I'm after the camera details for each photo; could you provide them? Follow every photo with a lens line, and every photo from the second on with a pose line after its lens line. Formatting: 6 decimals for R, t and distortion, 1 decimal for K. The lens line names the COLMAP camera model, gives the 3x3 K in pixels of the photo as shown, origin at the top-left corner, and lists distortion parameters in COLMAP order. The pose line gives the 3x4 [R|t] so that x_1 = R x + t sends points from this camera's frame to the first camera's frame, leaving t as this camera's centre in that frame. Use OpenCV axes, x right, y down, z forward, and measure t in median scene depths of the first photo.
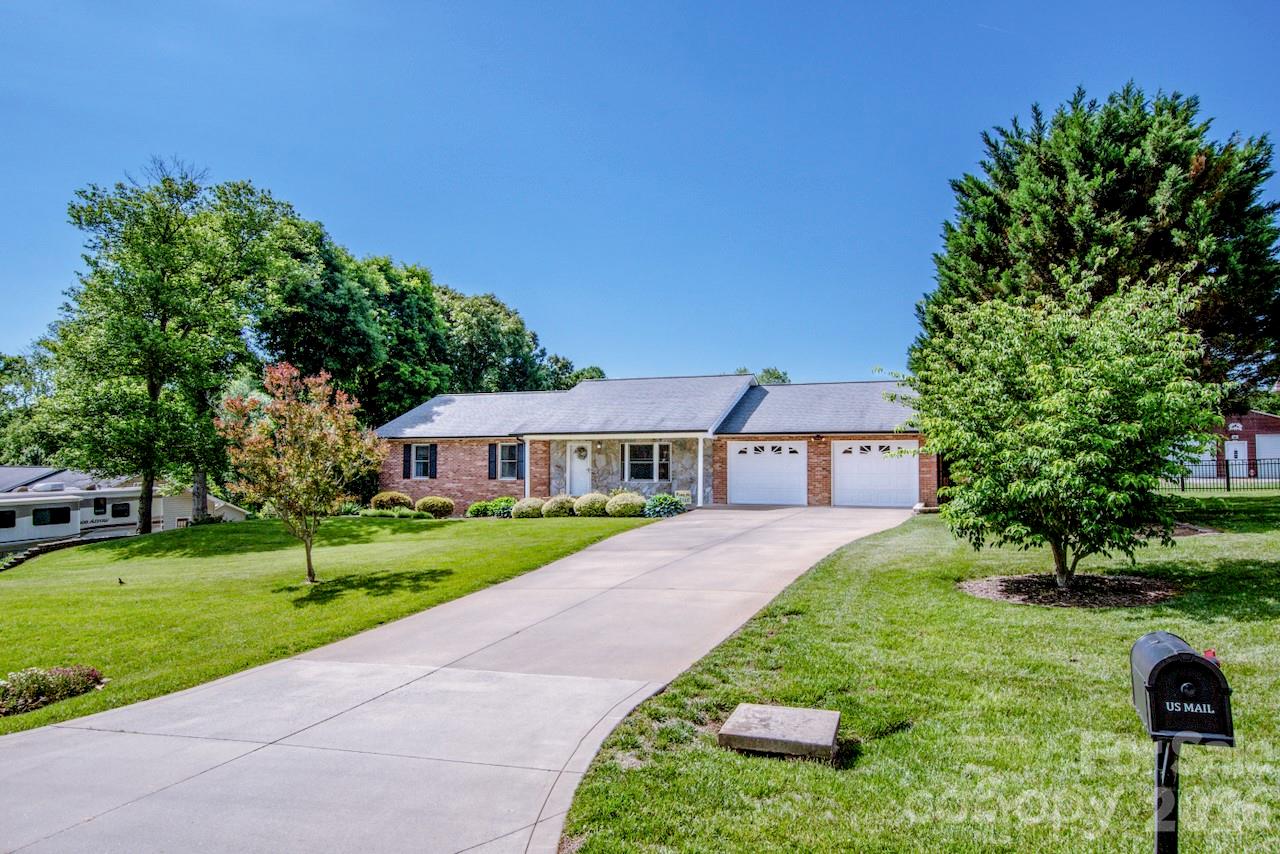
lens RADIAL K [[837.1, 0, 642.3], [0, 837.1, 422.8], [0, 0, 1]] dist [-0.016618, 0.008064]
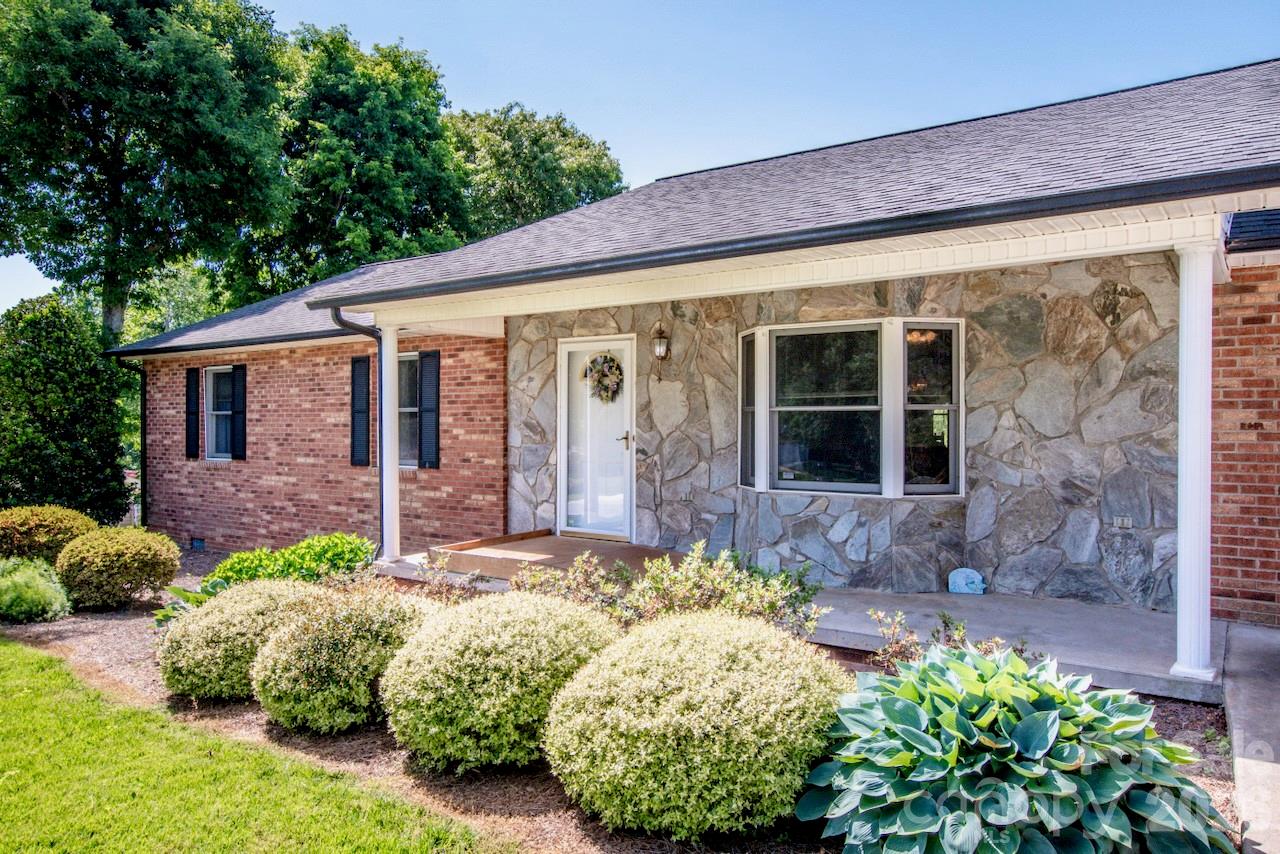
lens RADIAL K [[877.4, 0, 633.5], [0, 877.4, 421.3], [0, 0, 1]] dist [-0.008440, 0.011953]
pose [[0.972772, -0.003214, -0.231740, 0.003537], [0.014463, 0.998797, 0.046859, 0.038926], [0.231311, -0.048934, 0.971648, 0.758186]]
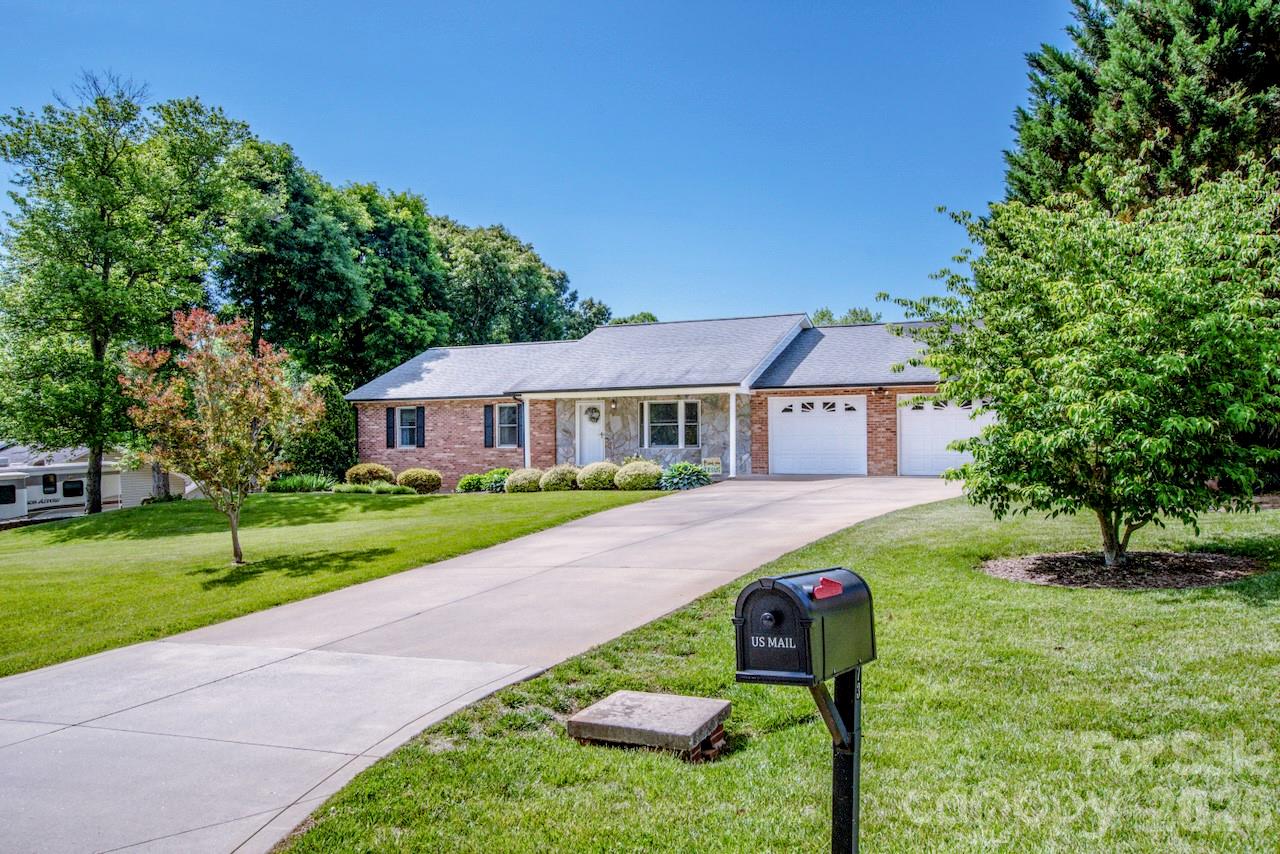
lens RADIAL K [[1026.5, 0, 607.9], [0, 1026.5, 424.6], [0, 0, 1]] dist [0.002023, 0.014515]
pose [[0.994560, -0.012492, -0.103410, 0.048728], [0.016716, 0.999056, 0.040087, 0.006109], [0.102812, -0.041598, 0.993831, -0.004038]]
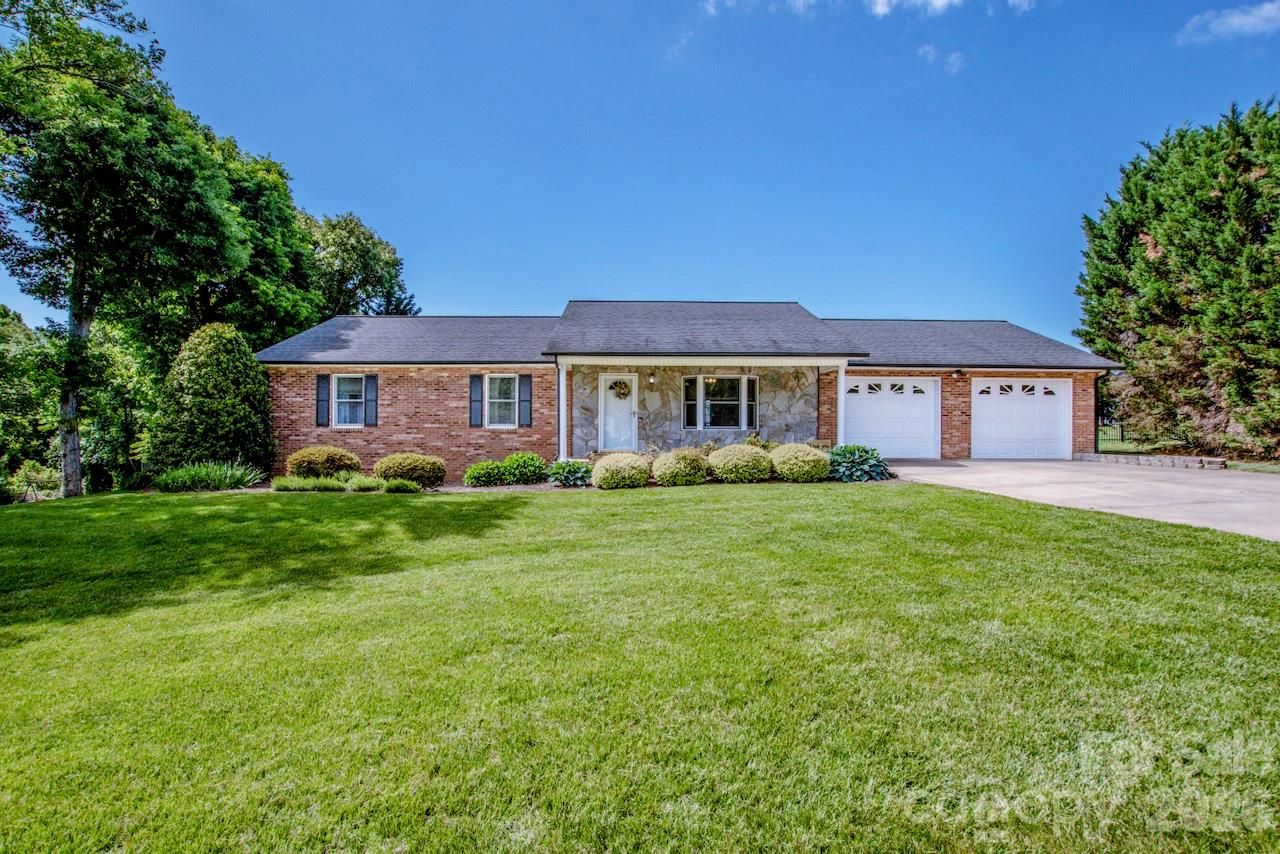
lens RADIAL K [[593.9, 0, 617.3], [0, 593.9, 432.9], [0, 0, 1]] dist [-0.029058, -0.000293]
pose [[0.927363, 0.001836, 0.374159, -0.275914], [-0.021777, 0.998558, 0.049075, 0.050326], [-0.373529, -0.053659, 0.926065, 0.564413]]
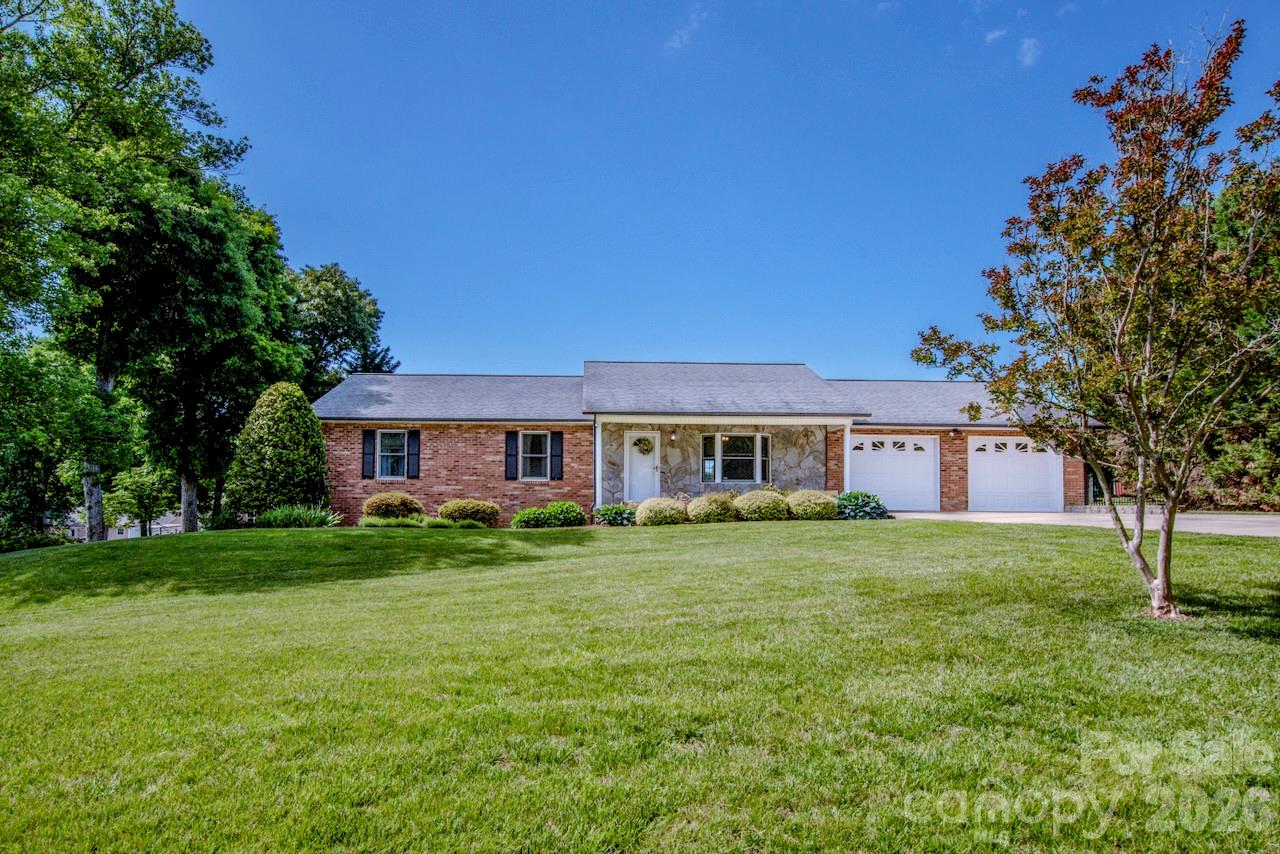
lens RADIAL K [[753.9, 0, 571.9], [0, 753.9, 482.2], [0, 0, 1]] dist [-0.012999, -0.001130]
pose [[0.924836, 0.020815, 0.379796, -0.415032], [-0.026563, 0.999598, 0.009900, 0.067308], [-0.379438, -0.019245, 0.925017, 0.407721]]
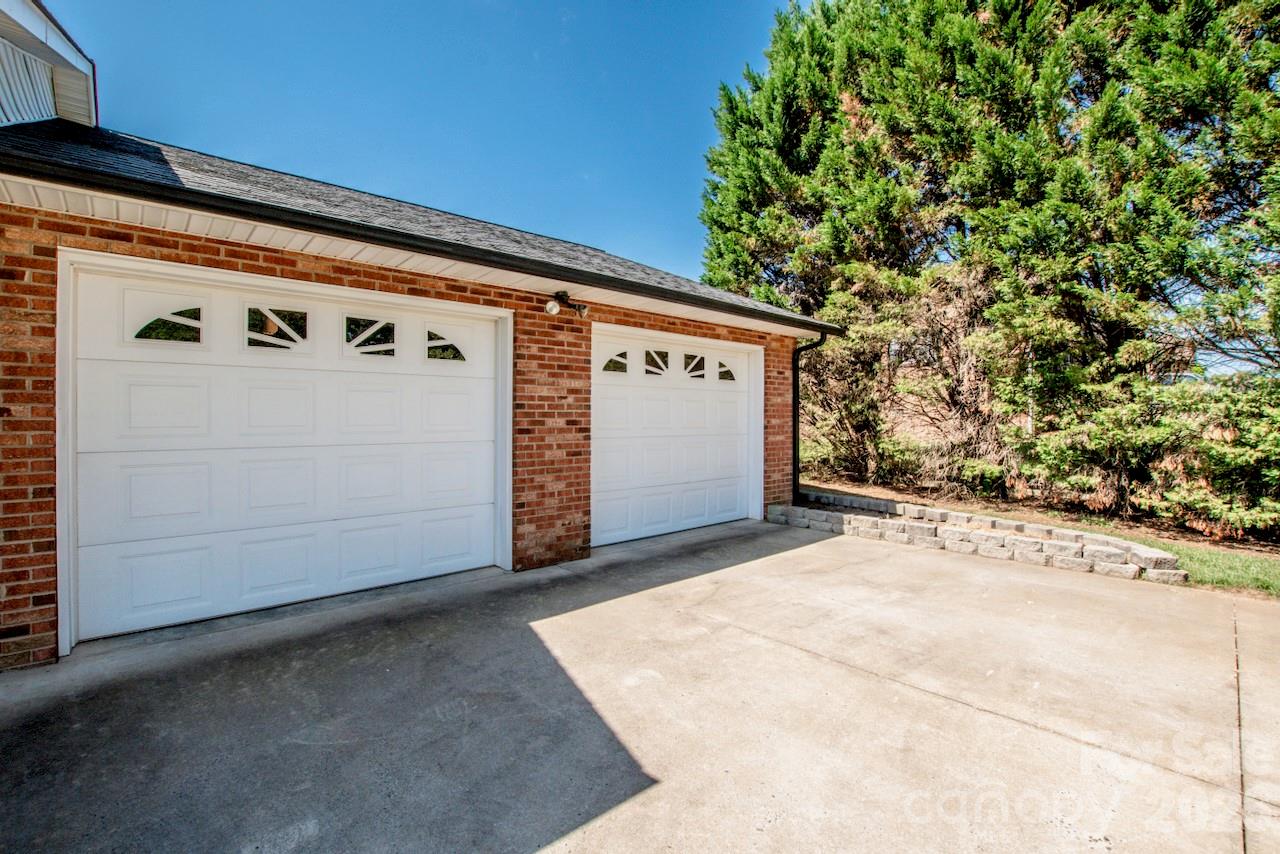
lens RADIAL K [[589.4, 0, 638.0], [0, 589.4, 416.8], [0, 0, 1]] dist [-0.025693, 0.001069]
pose [[0.426440, -0.001016, 0.904515, 0.050924], [-0.046183, 0.998671, 0.022896, 0.044643], [-0.903336, -0.051537, 0.425826, 0.839405]]
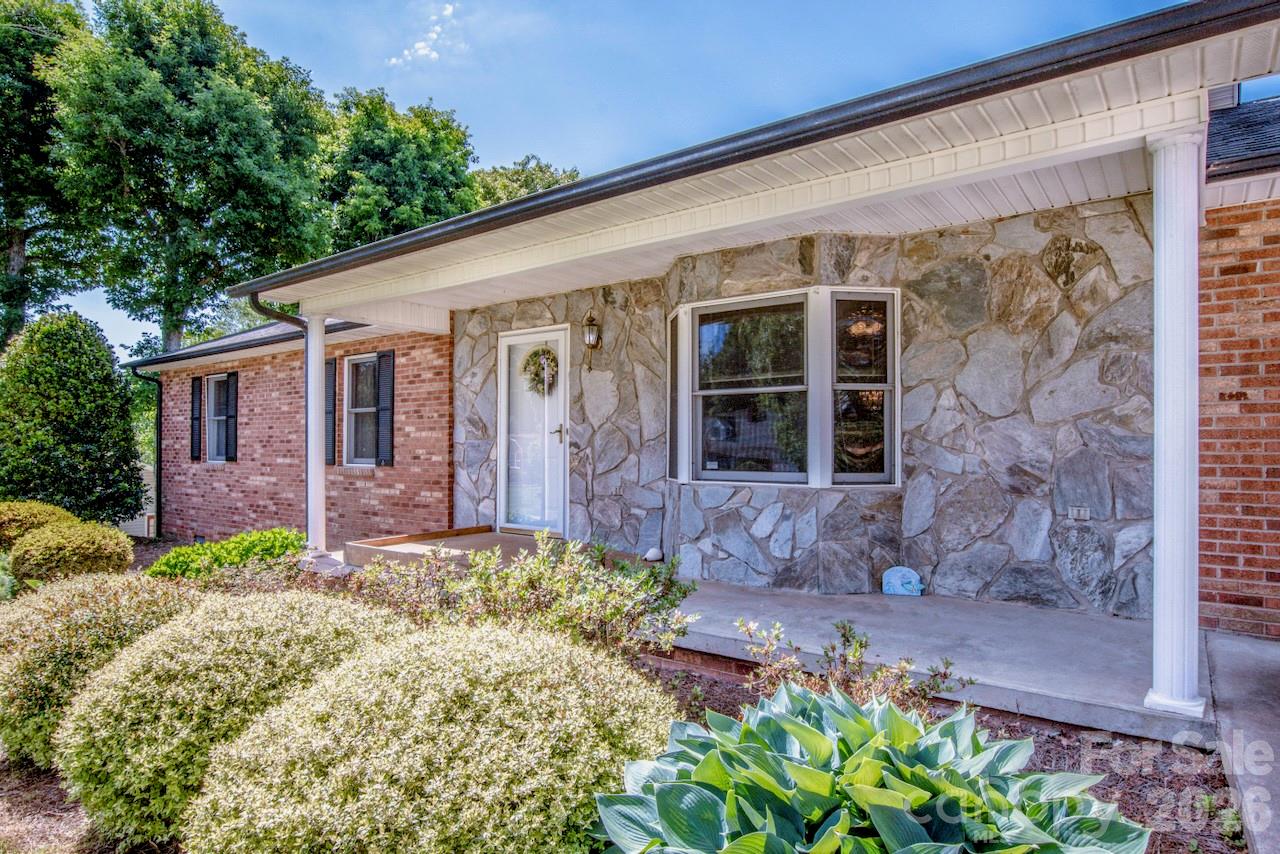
lens RADIAL K [[729.1, 0, 646.7], [0, 729.1, 437.9], [0, 0, 1]] dist [-0.019412, 0.003966]
pose [[0.966787, -0.004534, -0.255543, 0.020814], [0.014073, 0.999270, 0.035511, 0.052458], [0.255195, -0.037928, 0.966145, 0.821227]]
